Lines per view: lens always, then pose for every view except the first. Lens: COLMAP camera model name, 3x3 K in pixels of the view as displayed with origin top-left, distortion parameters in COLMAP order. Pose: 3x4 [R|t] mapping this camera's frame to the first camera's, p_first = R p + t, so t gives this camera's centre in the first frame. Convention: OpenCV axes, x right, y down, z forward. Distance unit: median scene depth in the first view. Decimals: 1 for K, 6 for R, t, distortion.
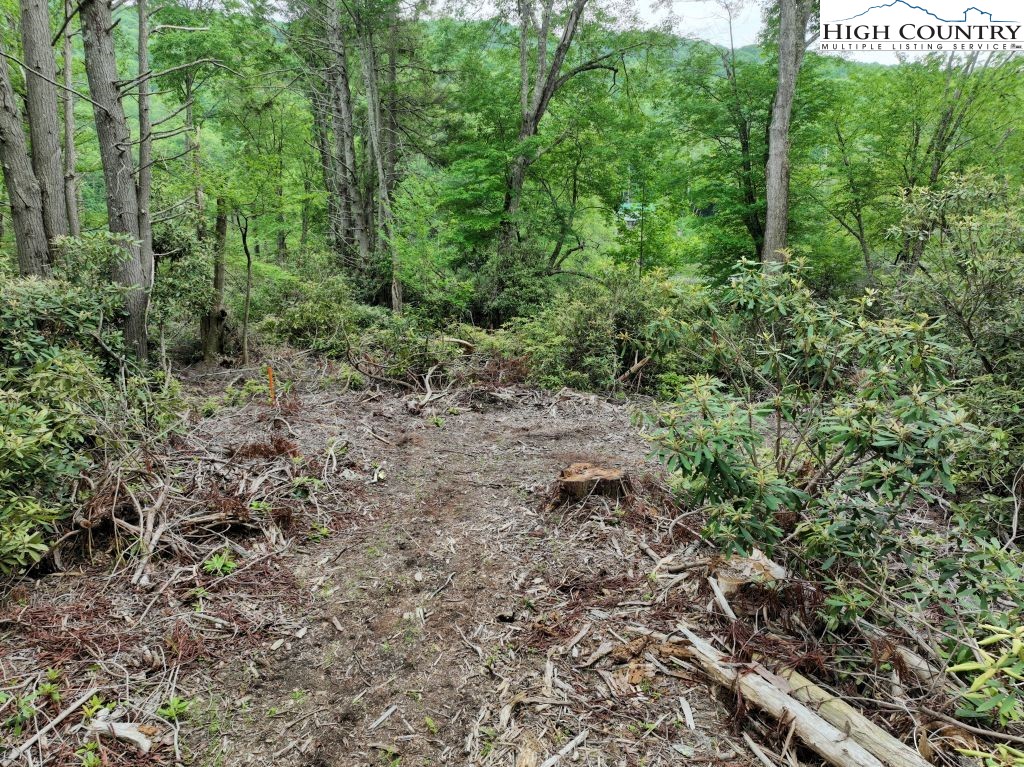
lens RADIAL K [[712.4, 0, 519.3], [0, 712.4, 385.1], [0, 0, 1]] dist [-0.000022, 0.013224]
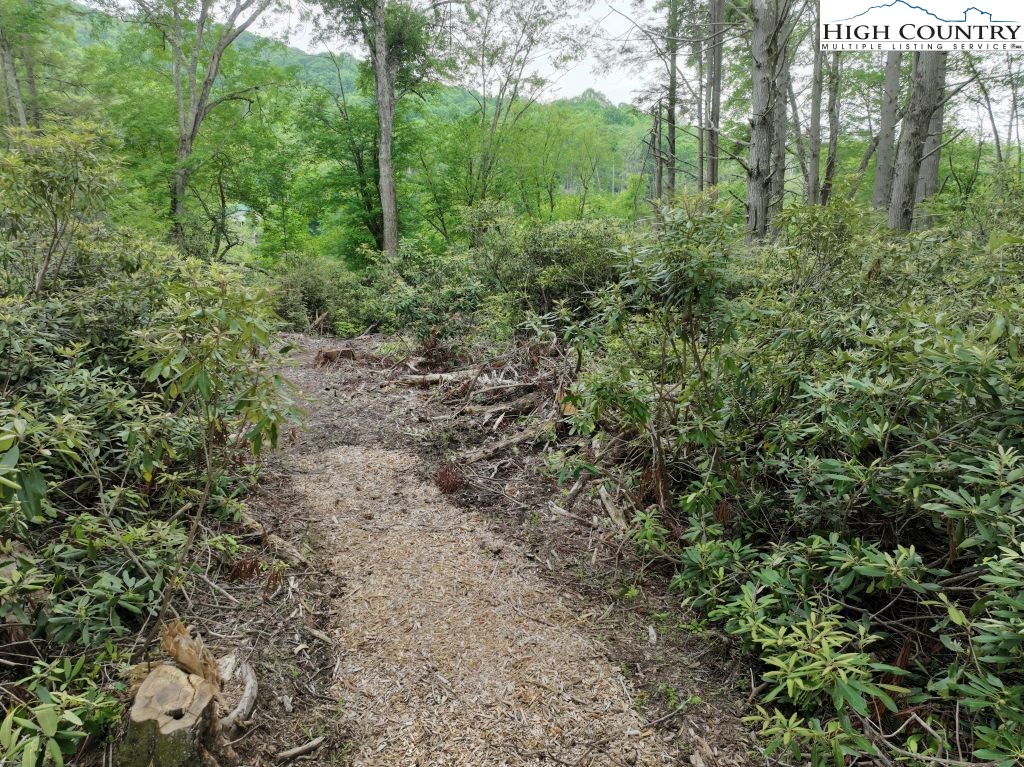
lens RADIAL K [[712.4, 0, 512.4], [0, 712.4, 386.2], [0, 0, 1]] dist [-0.000022, 0.013224]
pose [[0.862403, -0.111406, 0.493811, -0.238553], [0.111480, 0.993331, 0.029409, 0.113718], [-0.493795, 0.029688, 0.869072, -0.493796]]
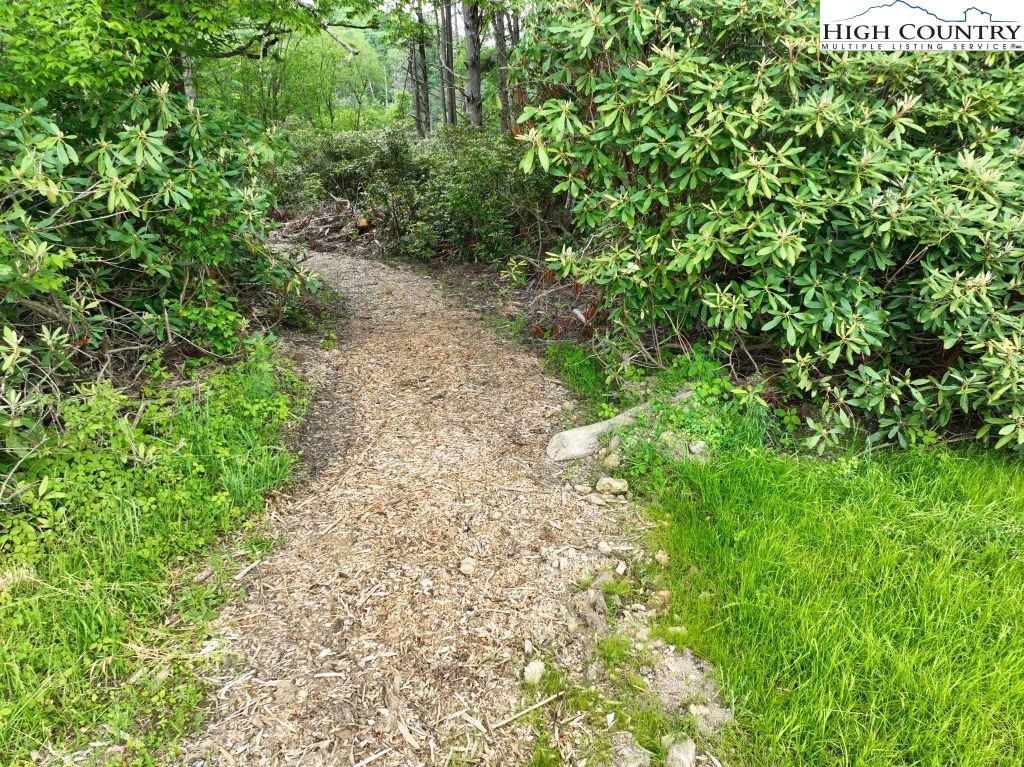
lens RADIAL K [[712.4, 0, 514.2], [0, 712.4, 386.0], [0, 0, 1]] dist [-0.000022, 0.013224]
pose [[0.675944, -0.242131, 0.696040, -0.822801], [0.159409, 0.970163, 0.182683, 0.294773], [-0.719506, -0.012528, 0.694374, -1.279487]]
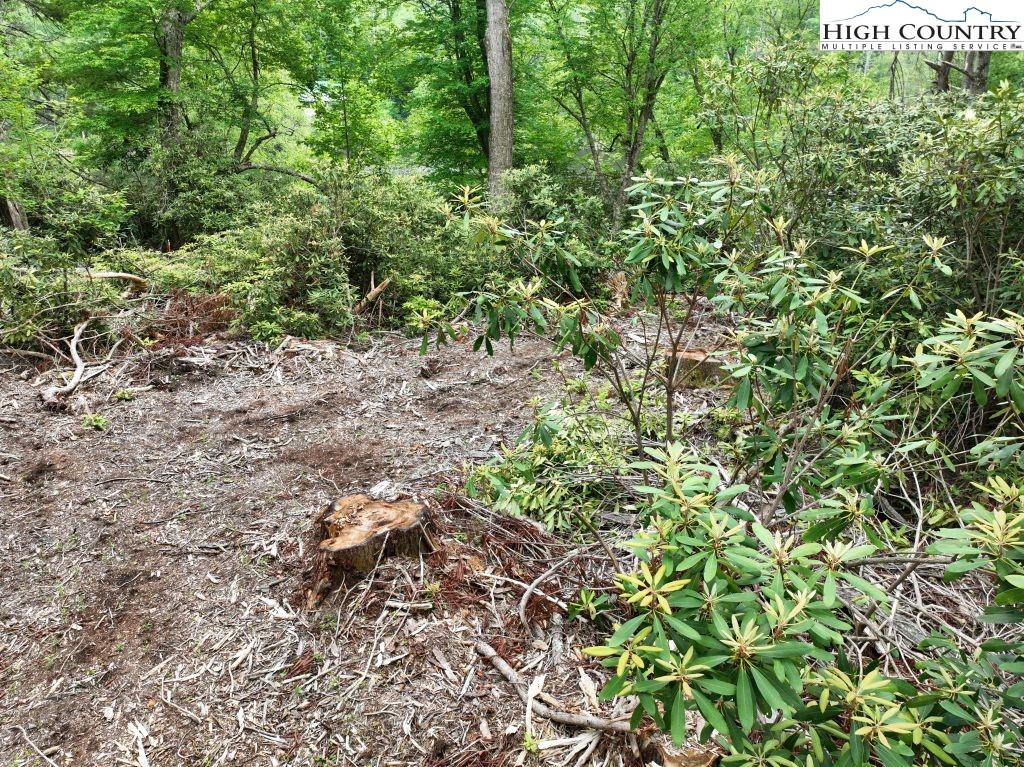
lens RADIAL K [[712.4, 0, 512.0], [0, 712.4, 382.2], [0, 0, 1]] dist [-0.000022, 0.013224]
pose [[0.920317, -0.140438, 0.365095, 0.001084], [0.084964, 0.982815, 0.163877, -0.045494], [-0.381835, -0.119799, 0.916433, 0.199891]]
